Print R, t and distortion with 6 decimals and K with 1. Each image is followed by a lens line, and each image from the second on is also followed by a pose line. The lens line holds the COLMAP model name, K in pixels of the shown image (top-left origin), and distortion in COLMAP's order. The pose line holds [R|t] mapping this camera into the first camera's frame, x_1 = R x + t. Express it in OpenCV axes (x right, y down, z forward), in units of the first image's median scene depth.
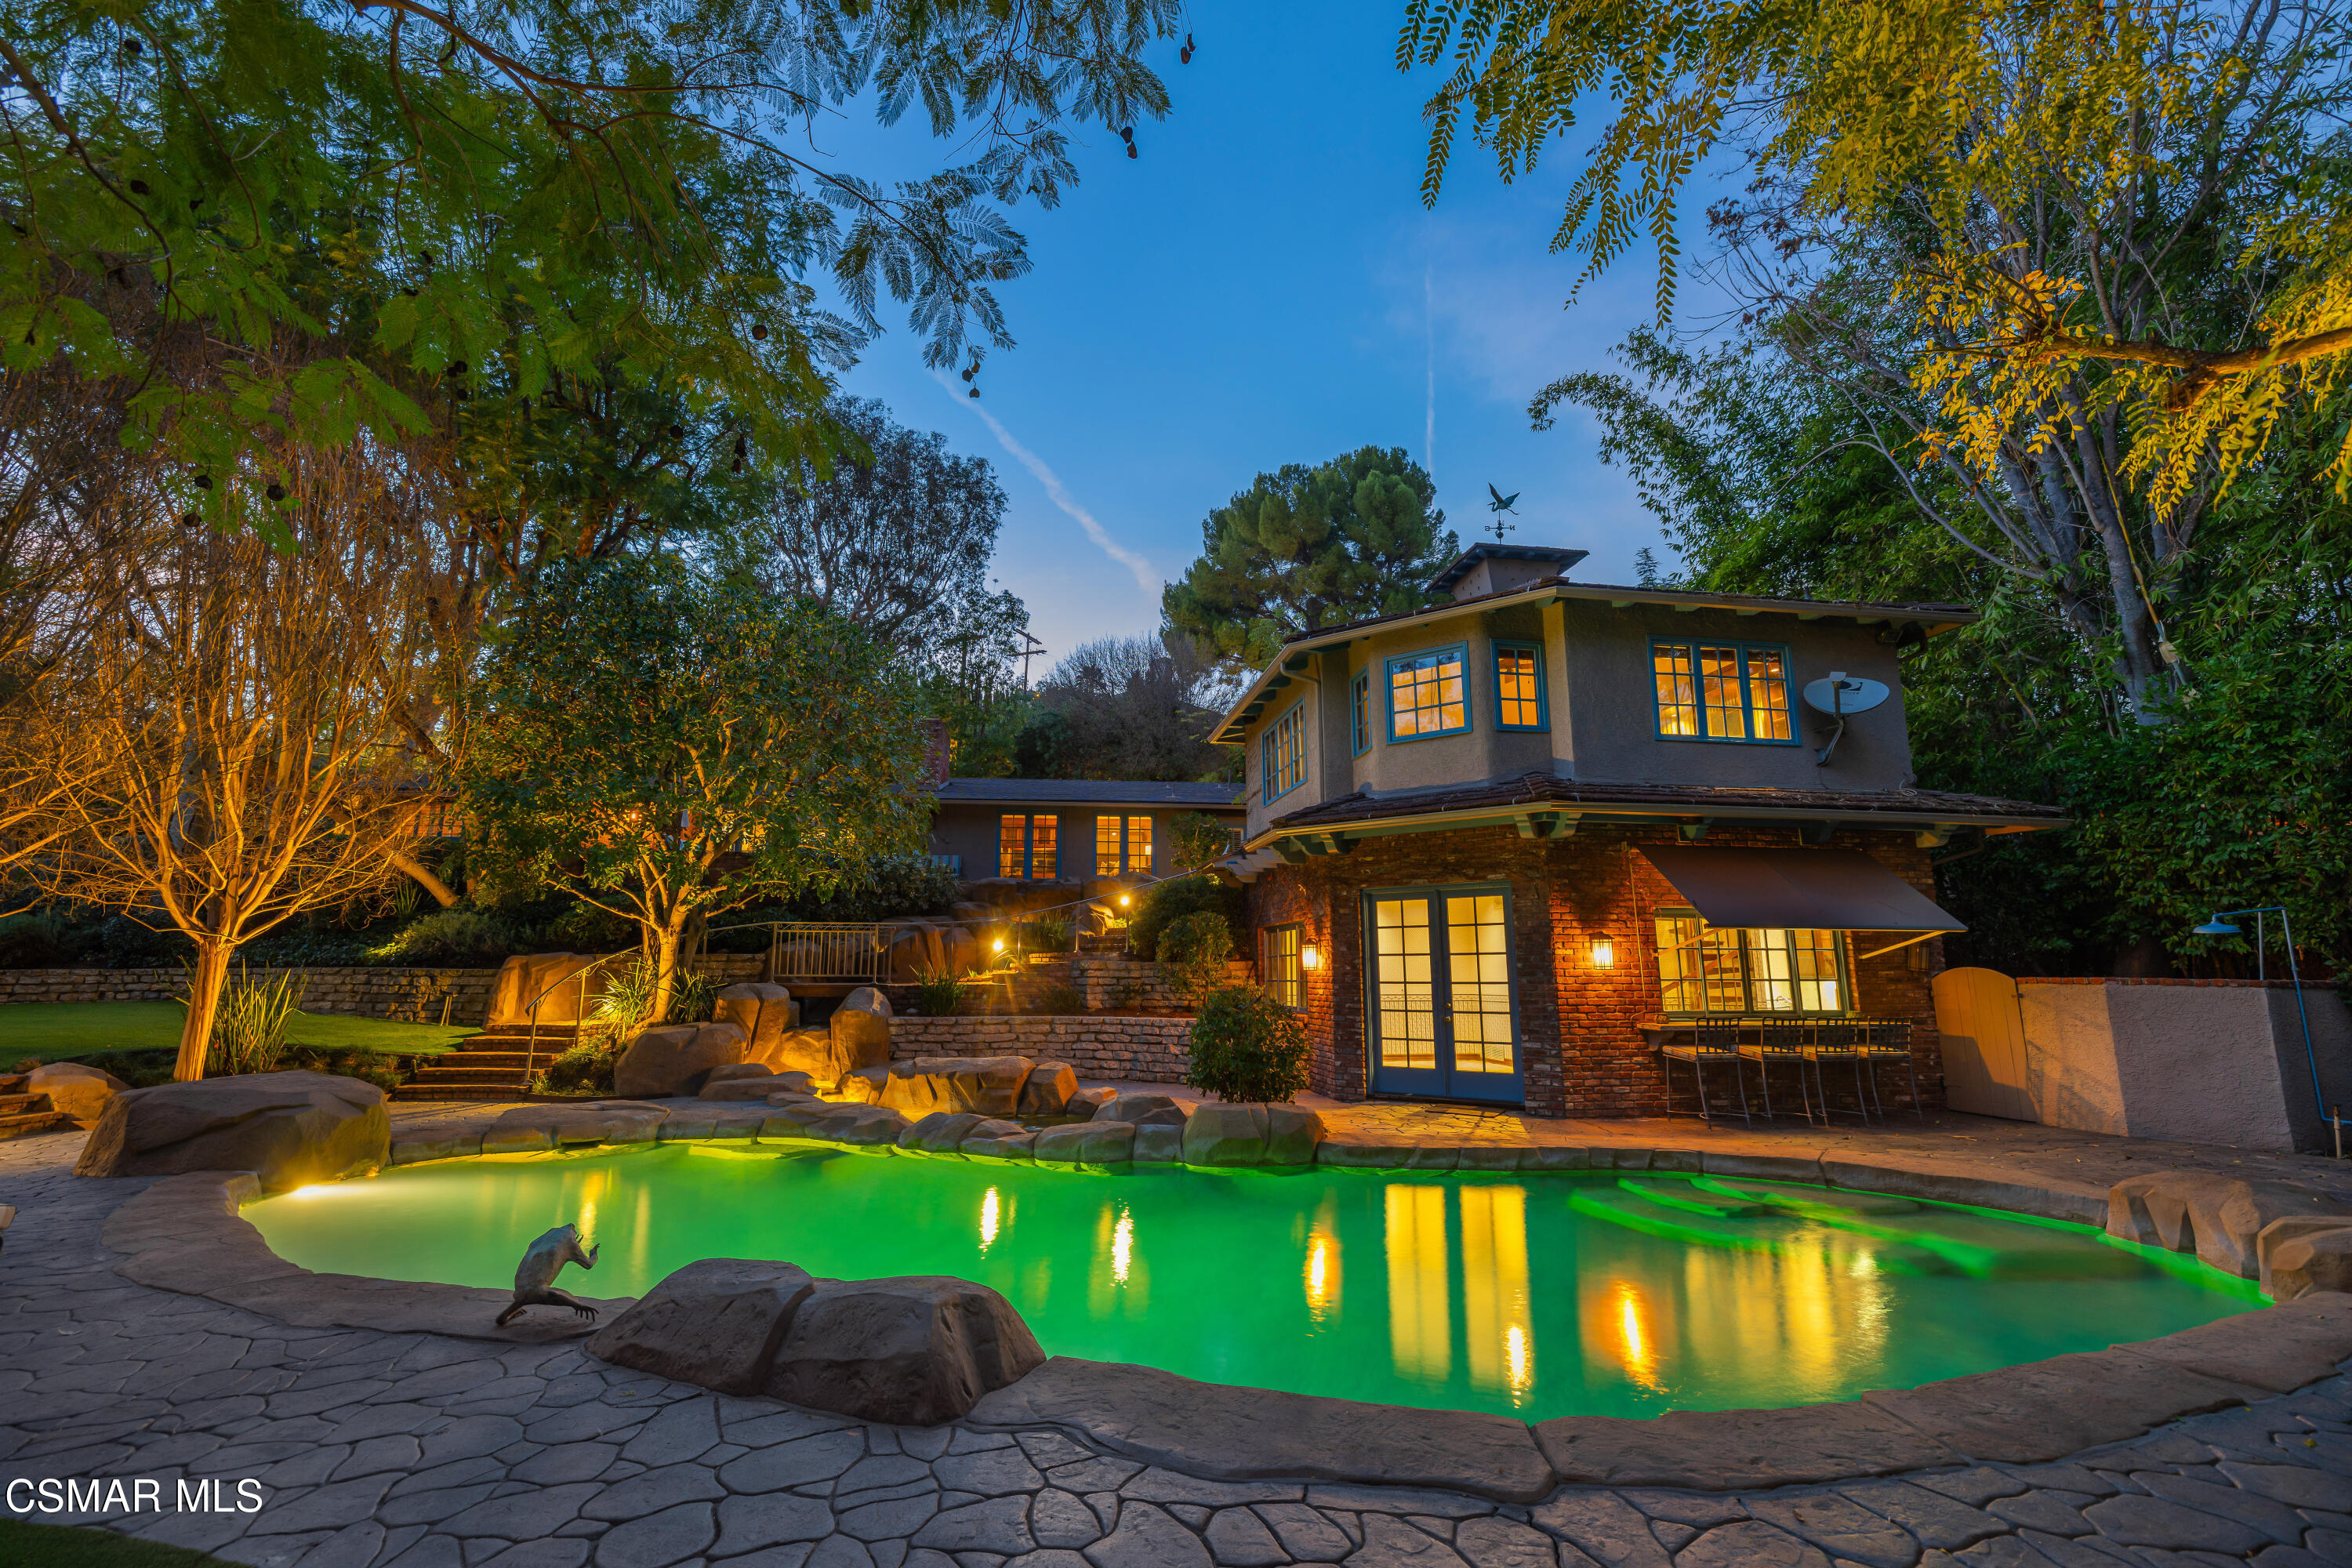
lens RADIAL K [[996.6, 0, 1163.0], [0, 996.6, 795.0], [0, 0, 1]] dist [0.001807, 0.000002]
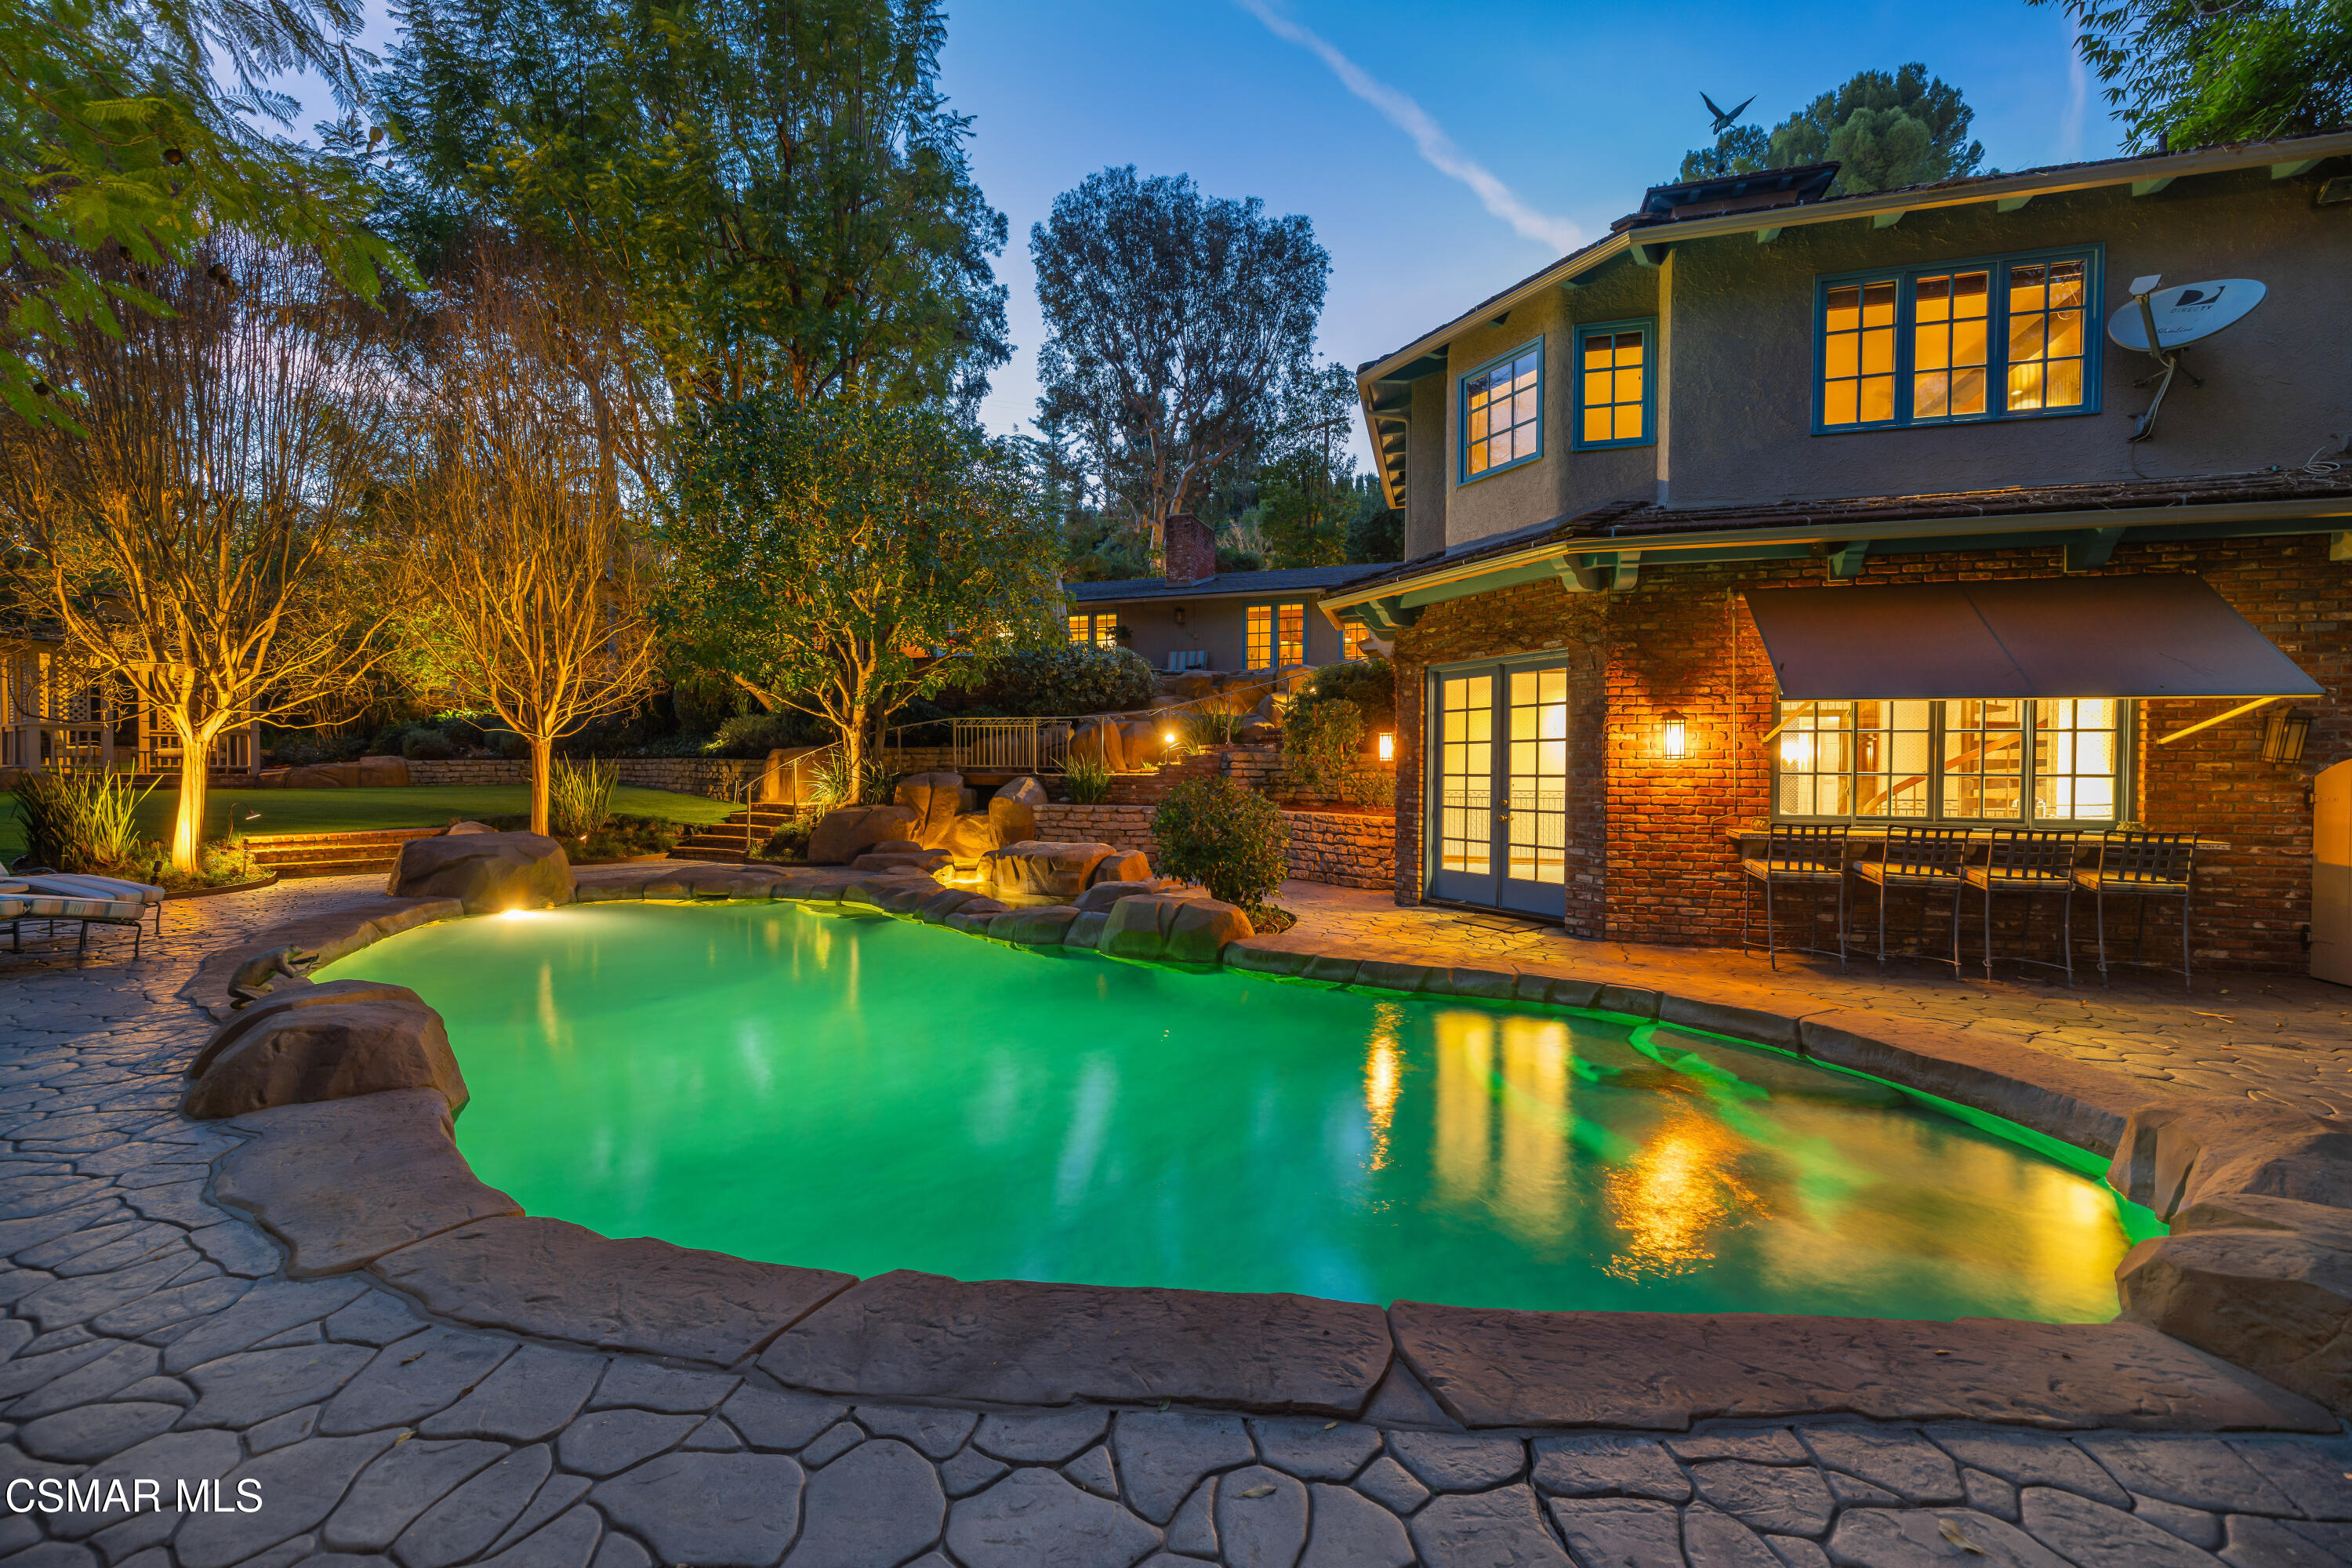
lens RADIAL K [[989.2, 0, 1168.6], [0, 989.2, 786.0], [0, 0, 1]] dist [0.002365, -0.000216]
pose [[0.903004, 0.012442, -0.429451, 0.382494], [0.070422, 0.981775, 0.176519, 0.031171], [0.423821, -0.189640, 0.885671, 0.146714]]
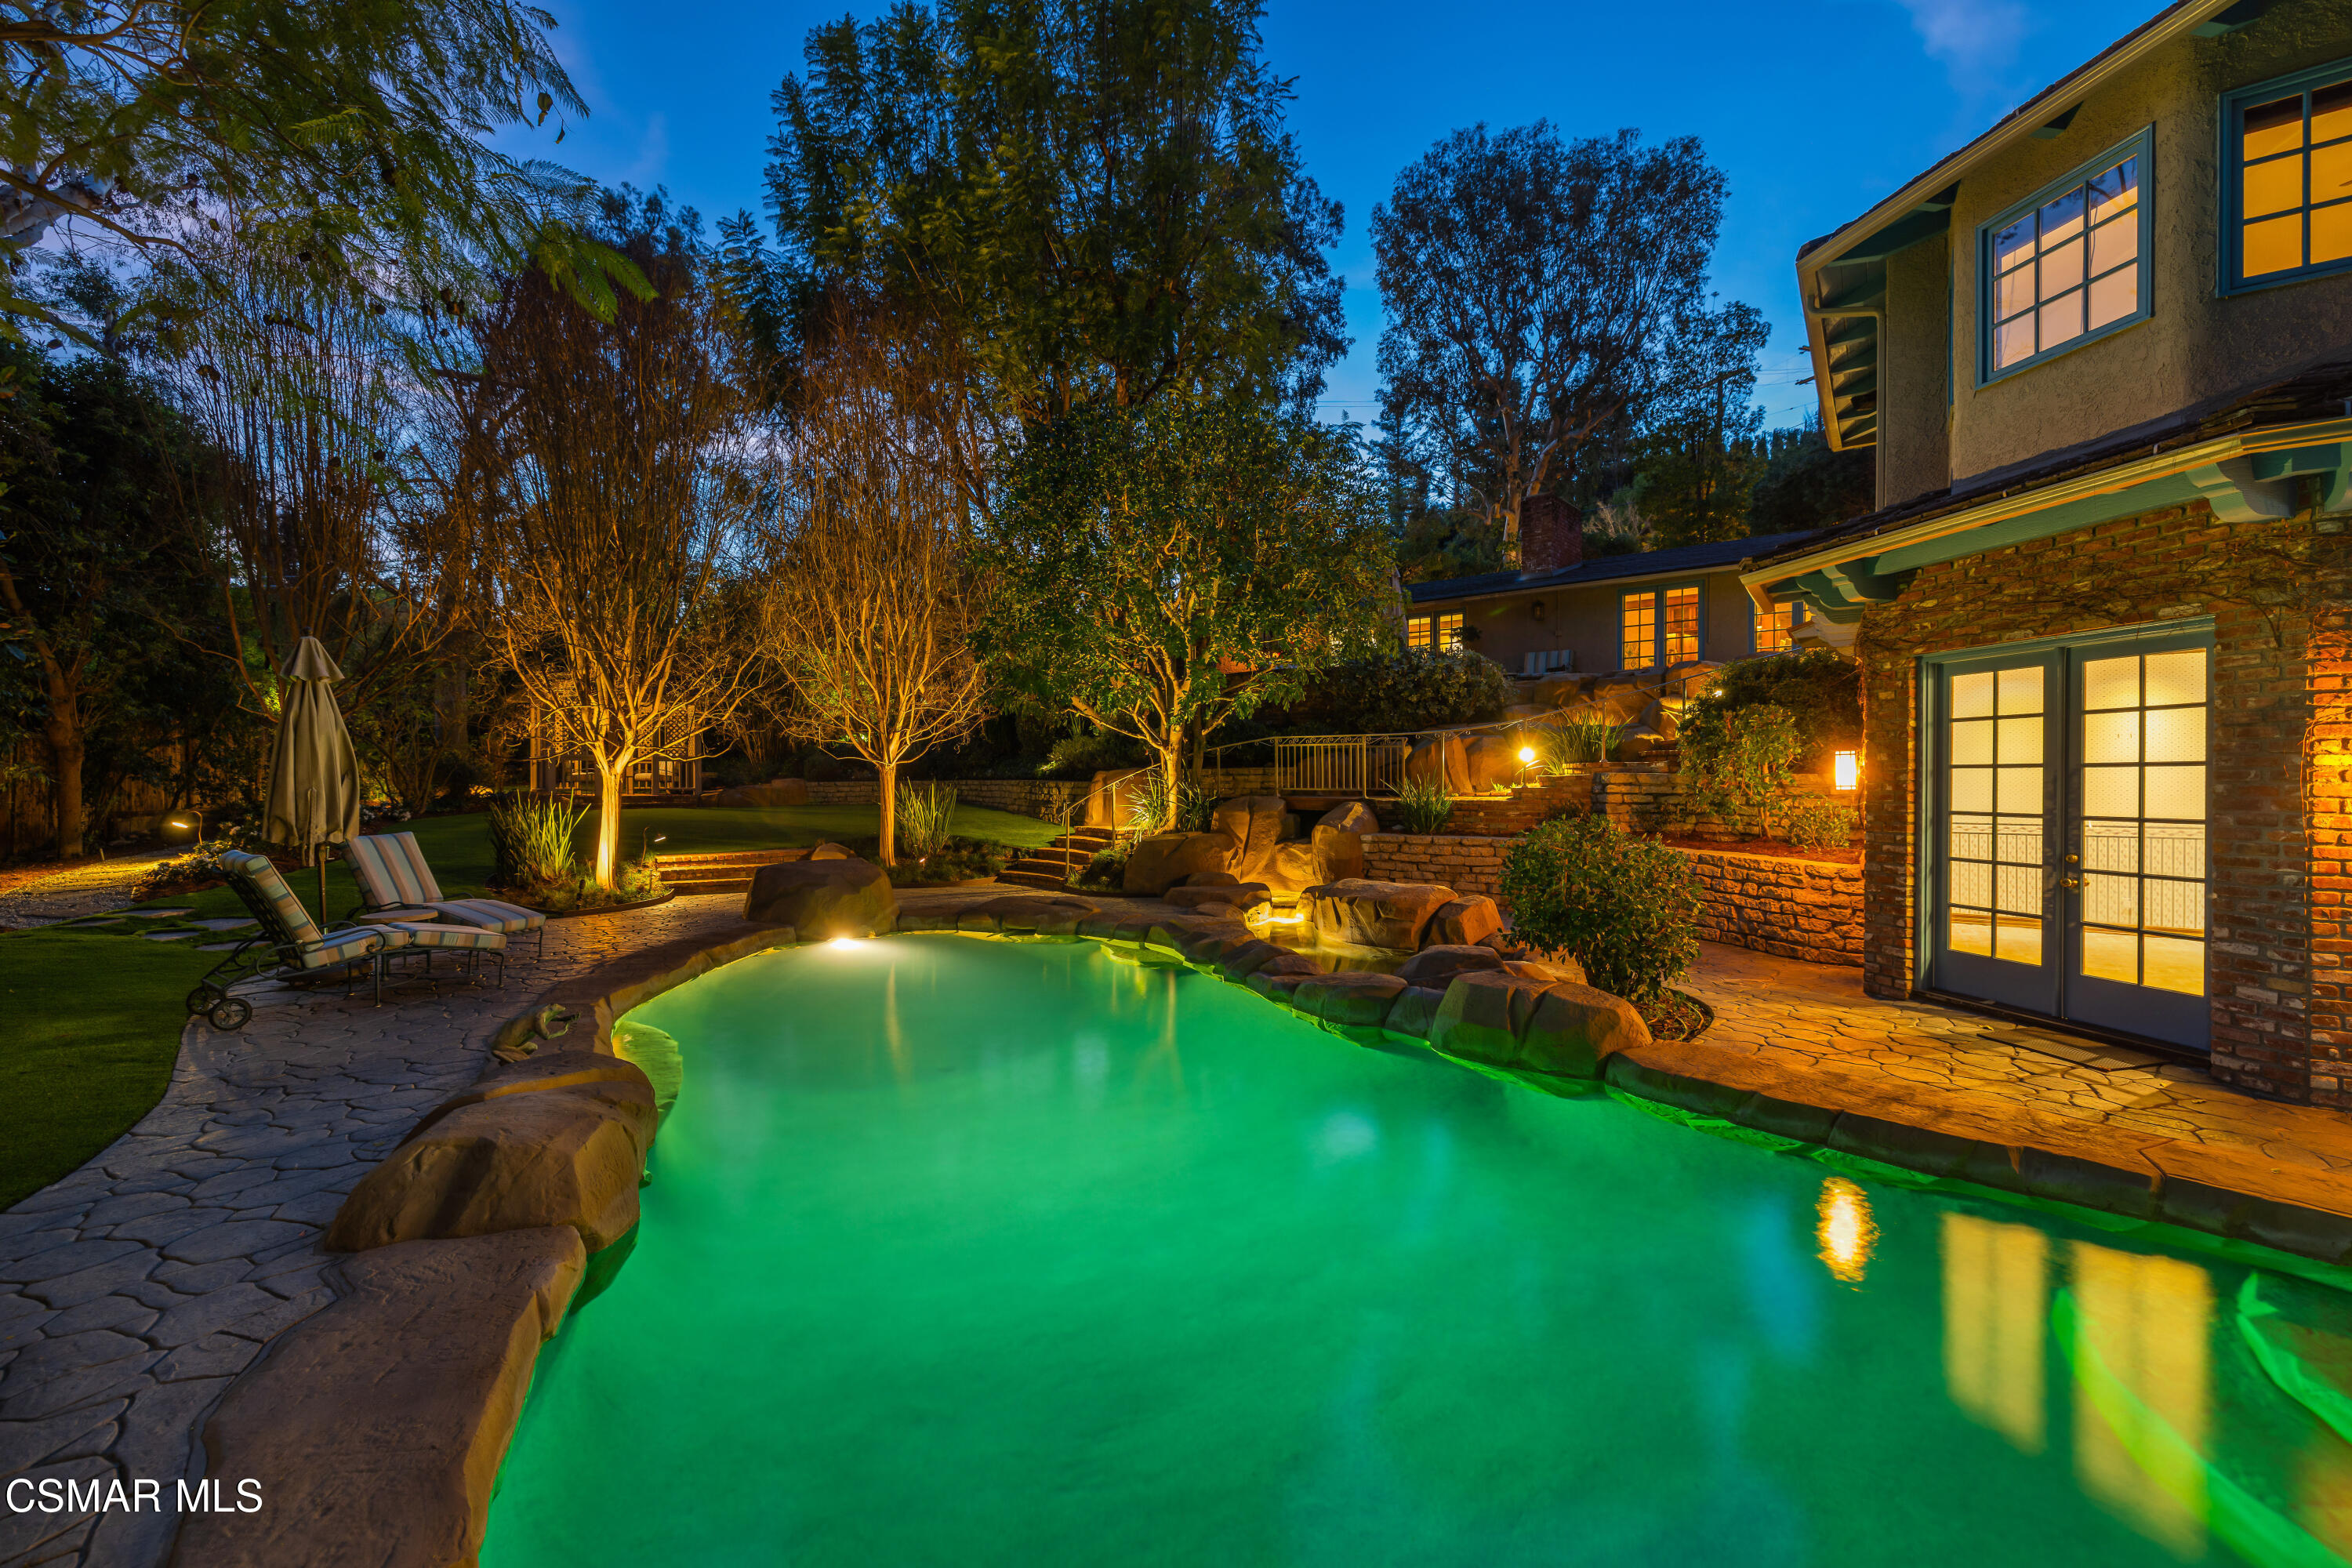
lens RADIAL K [[989.2, 0, 1168.6], [0, 989.2, 786.0], [0, 0, 1]] dist [0.002365, -0.000216]
pose [[0.703290, 0.006158, -0.710877, 0.319148], [0.125889, 0.983080, 0.133061, 0.037443], [0.699668, -0.183072, 0.690615, 0.283398]]
